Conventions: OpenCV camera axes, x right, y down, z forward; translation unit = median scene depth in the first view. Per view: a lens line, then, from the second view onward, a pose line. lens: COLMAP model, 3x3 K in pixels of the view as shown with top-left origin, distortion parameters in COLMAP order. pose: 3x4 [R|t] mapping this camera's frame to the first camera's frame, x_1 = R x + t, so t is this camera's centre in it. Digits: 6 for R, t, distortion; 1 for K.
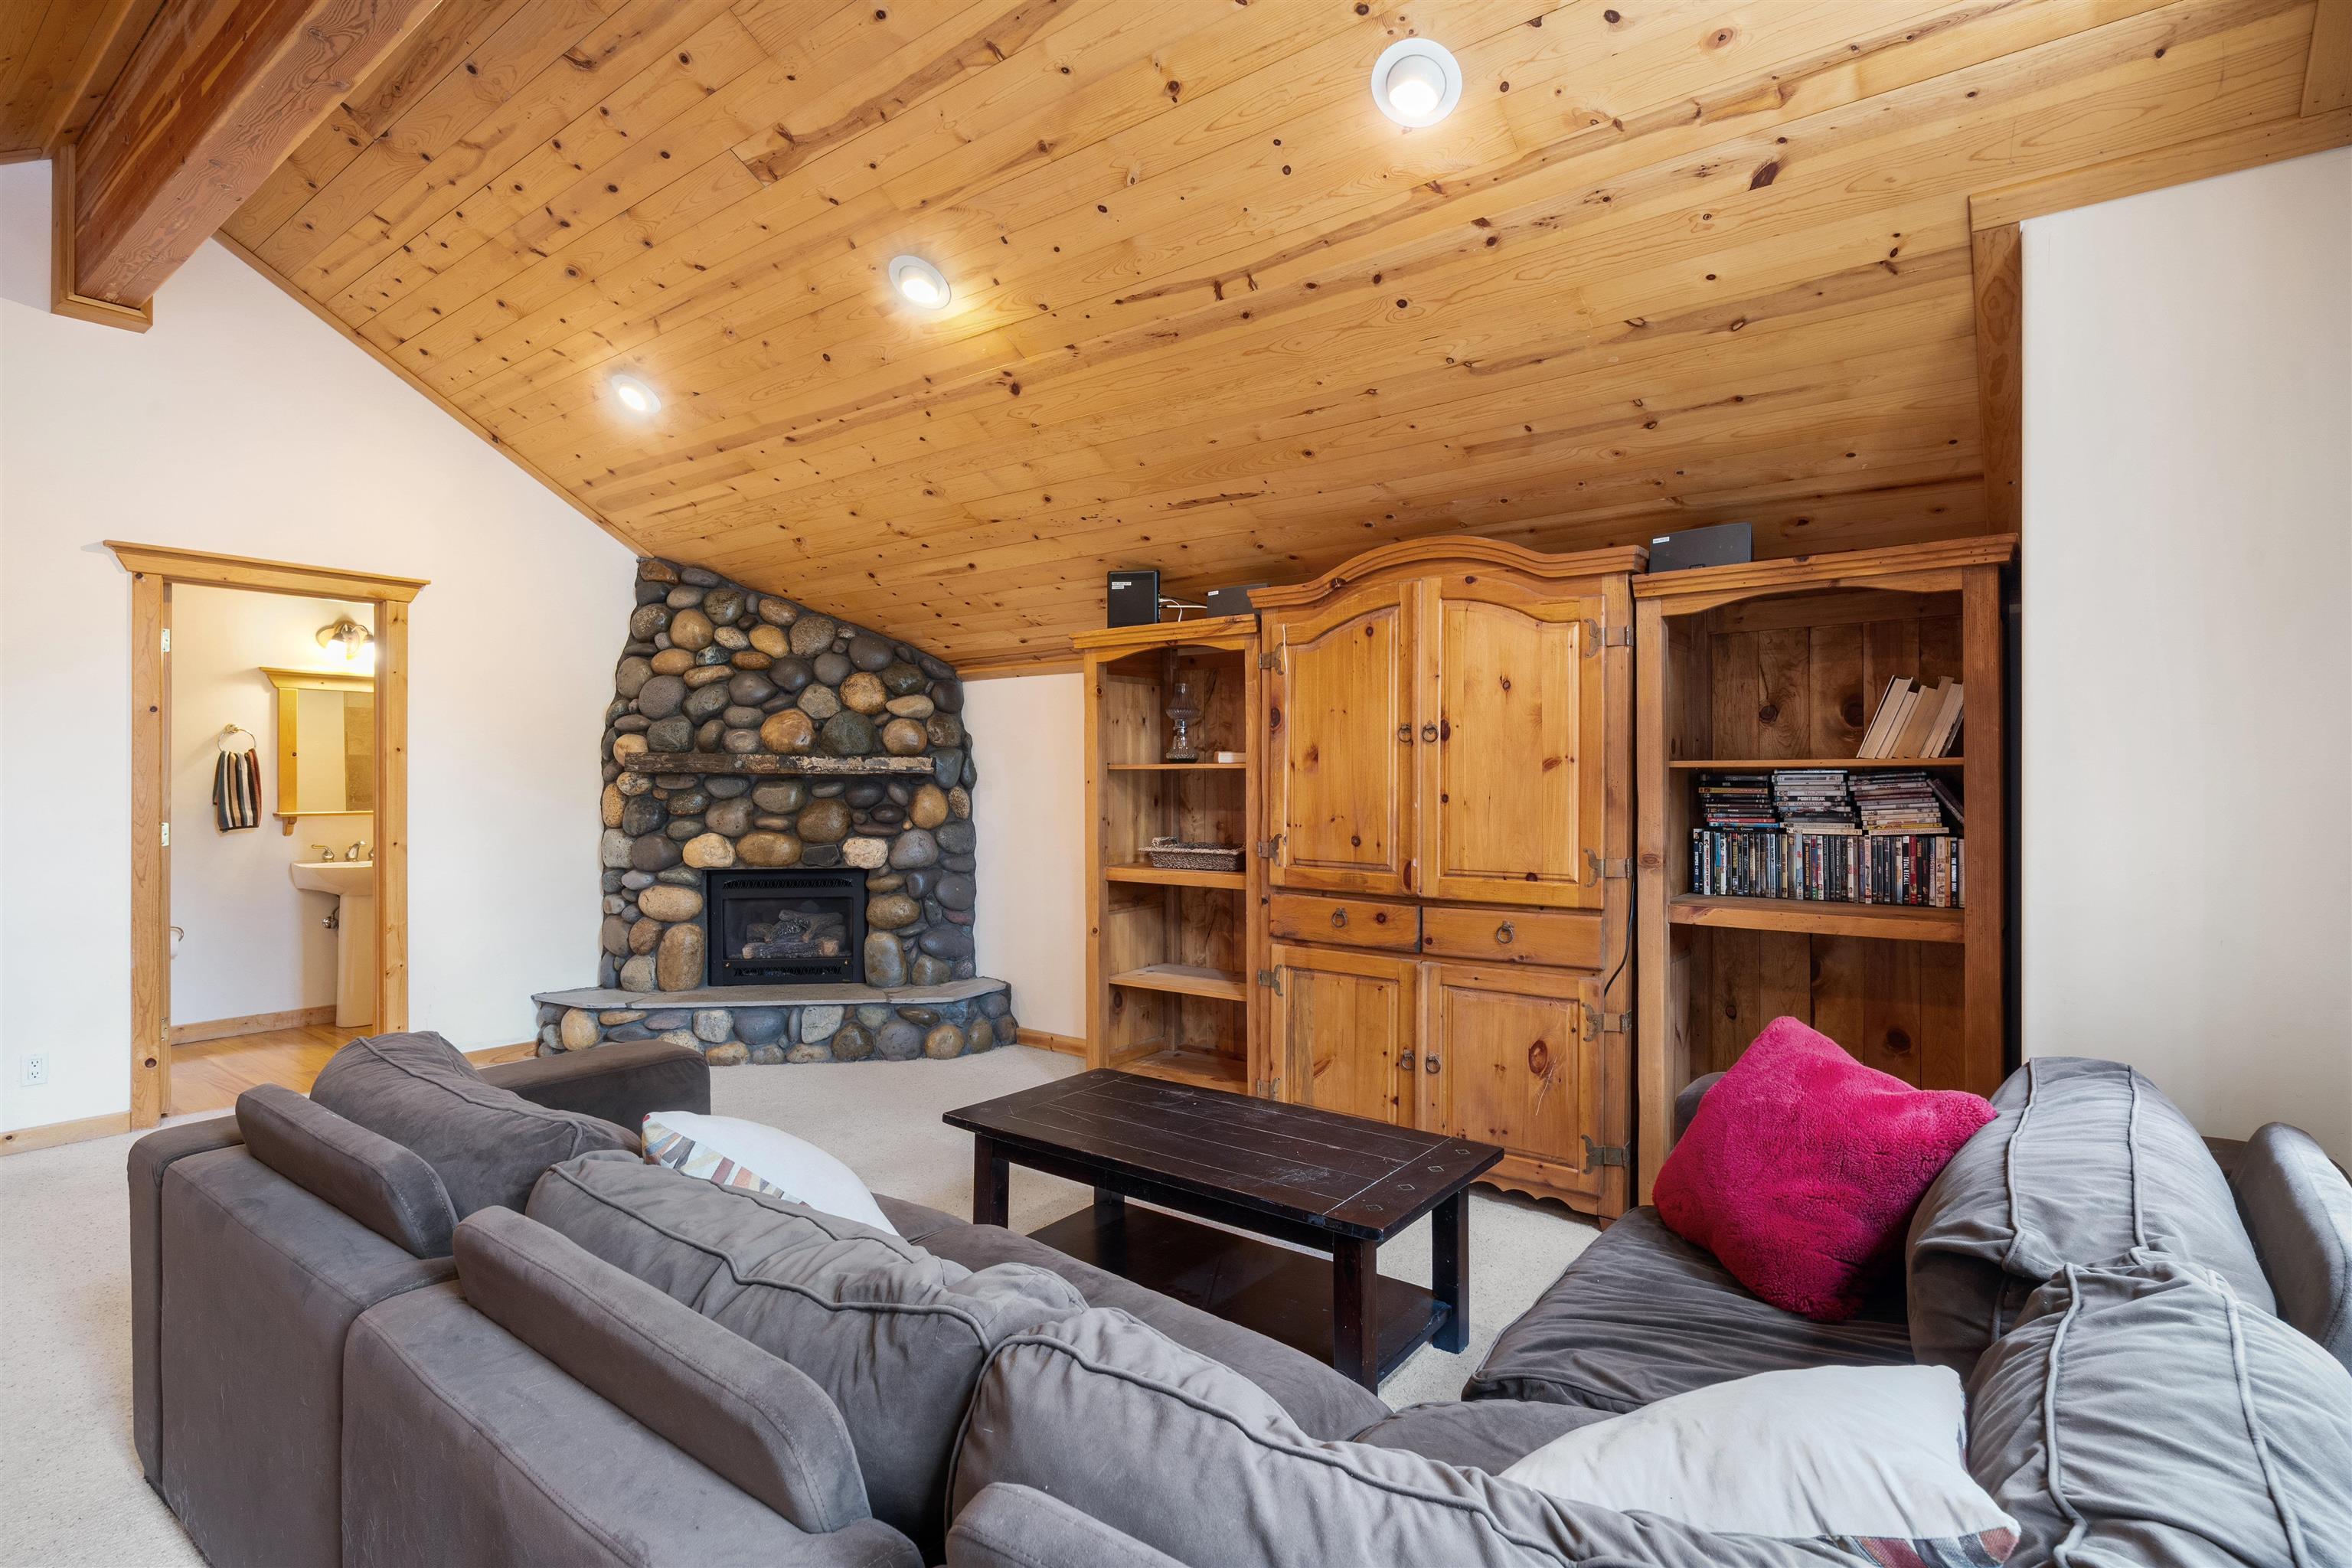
lens RADIAL K [[1111.2, 0, 1175.1], [0, 1111.2, 775.7], [0, 0, 1]] dist [-0.007225, 0.001099]
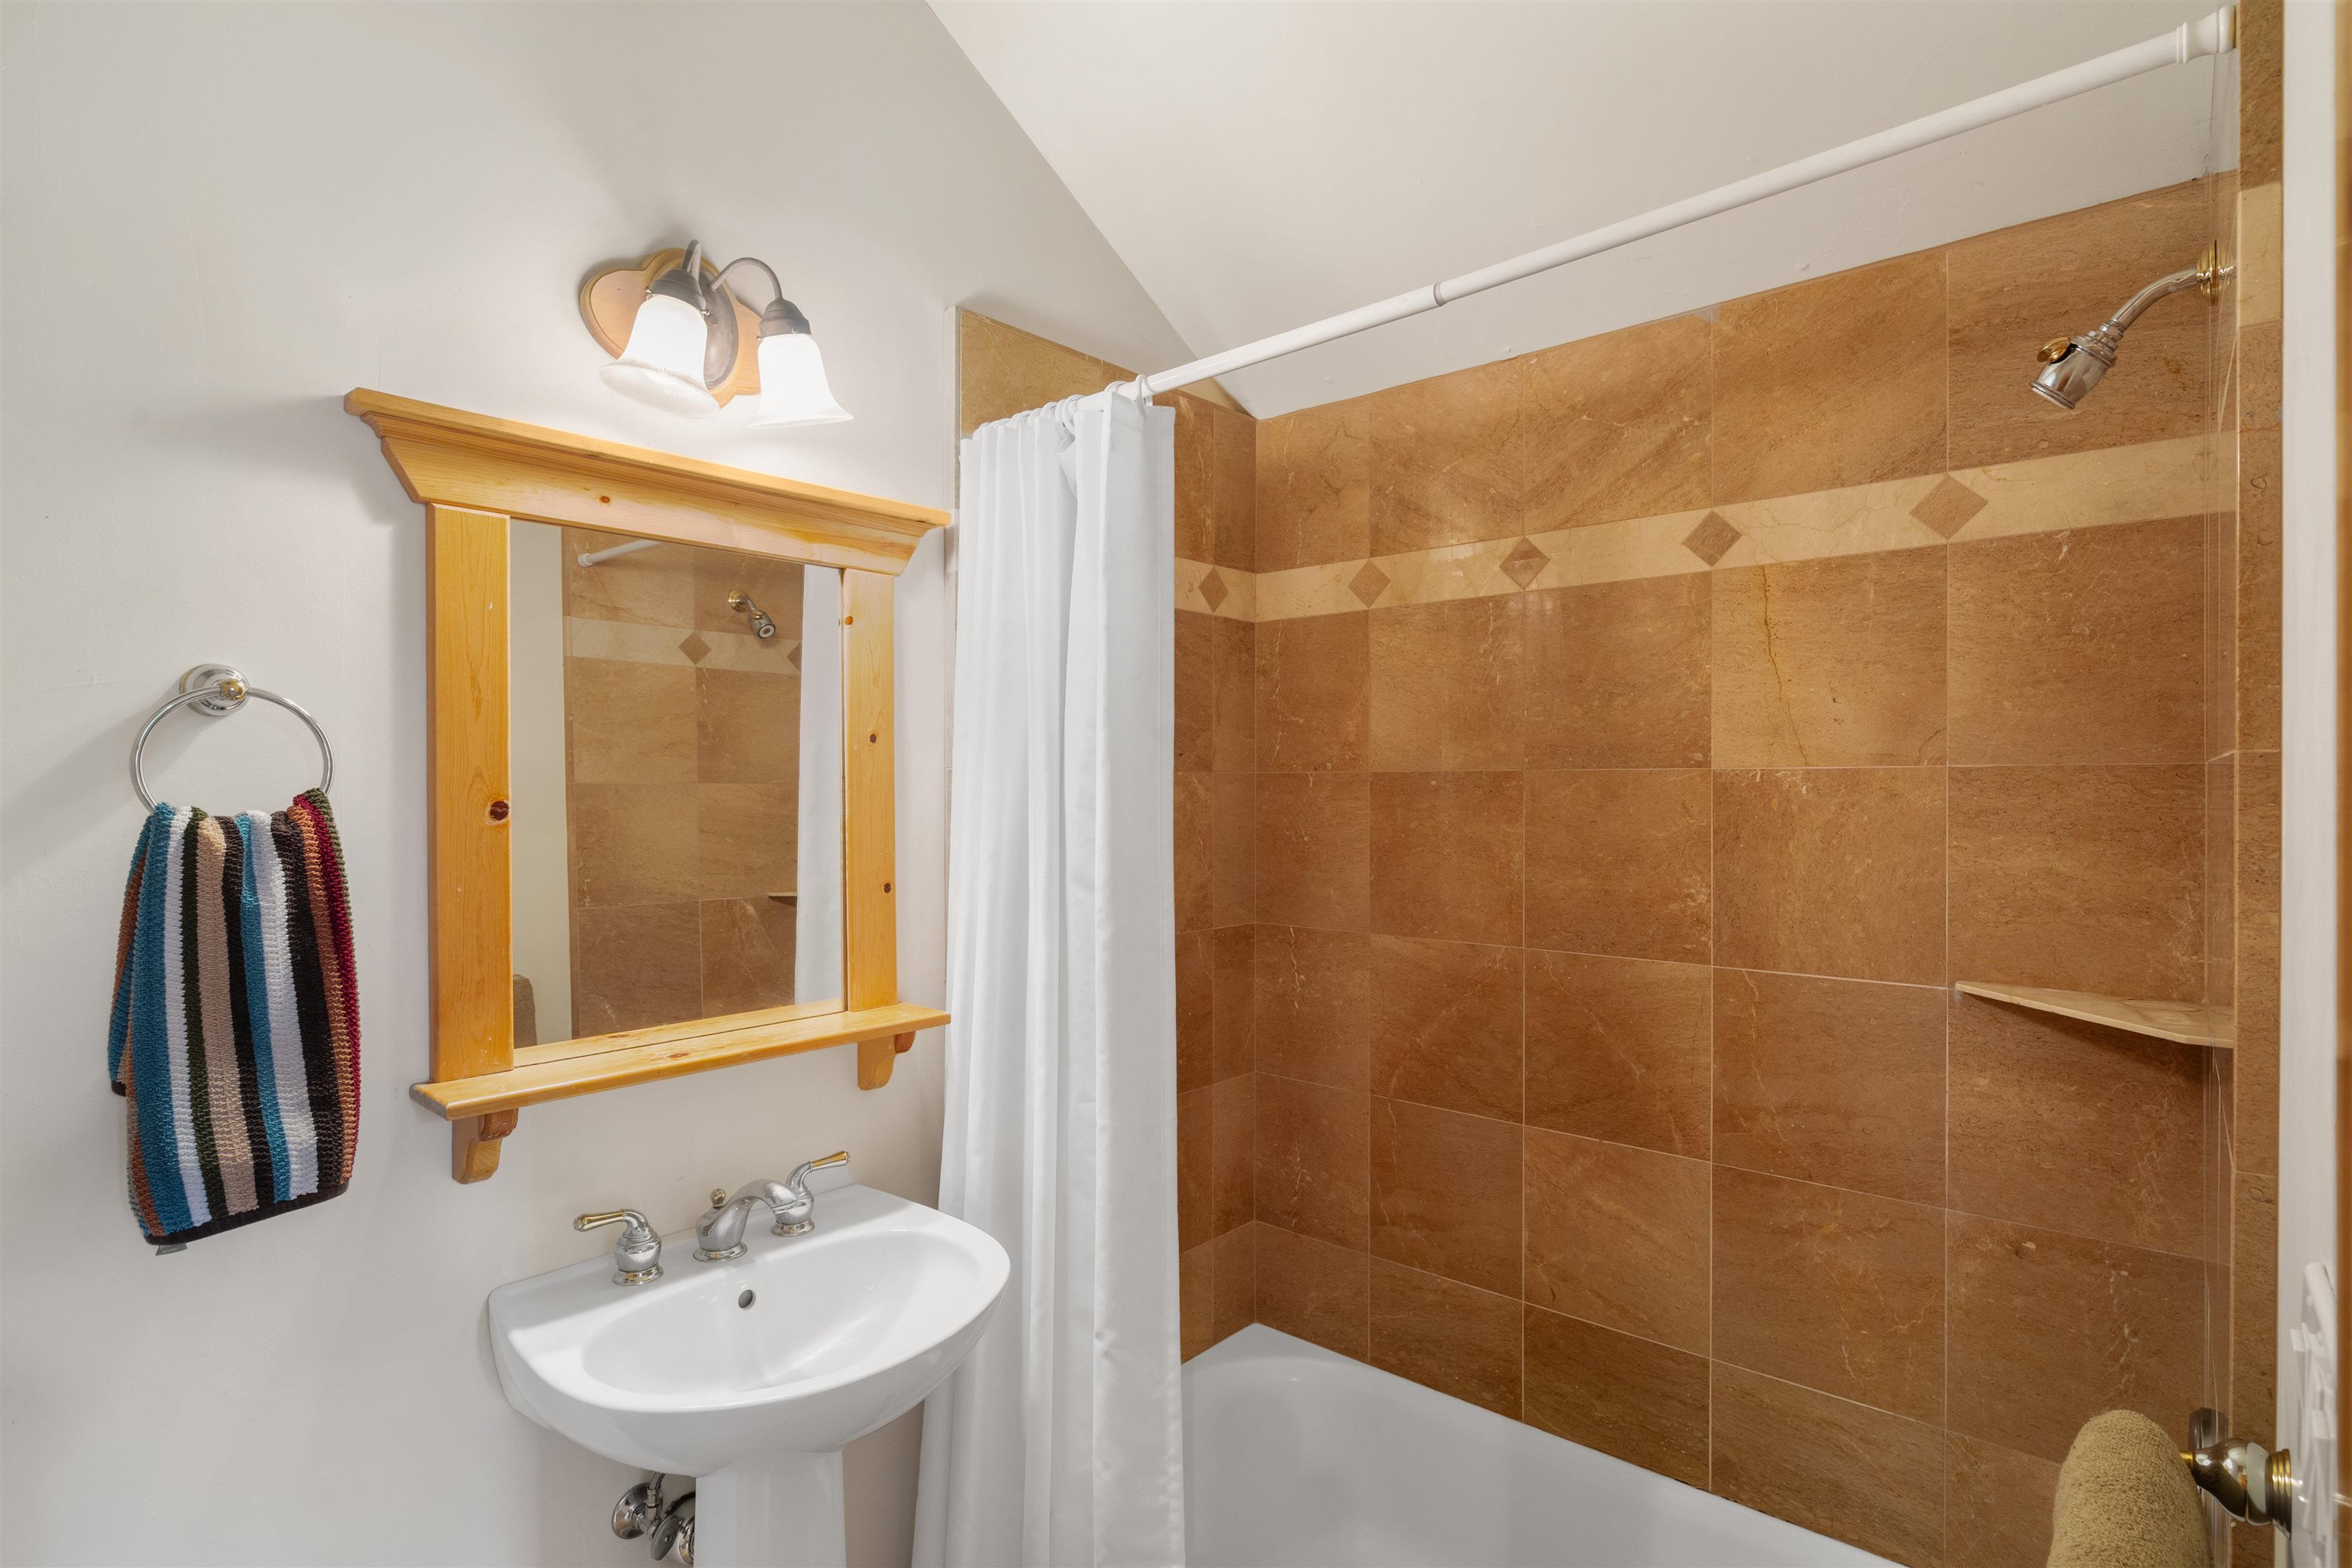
lens RADIAL K [[1184.3, 0, 1179.6], [0, 1184.3, 789.9], [0, 0, 1]] dist [0.002498, -0.000766]
pose [[0.997477, 0.002962, -0.070922, -0.669261], [-0.002277, 0.999950, 0.009734, -0.026922], [0.070948, -0.009548, 0.997434, 0.805017]]
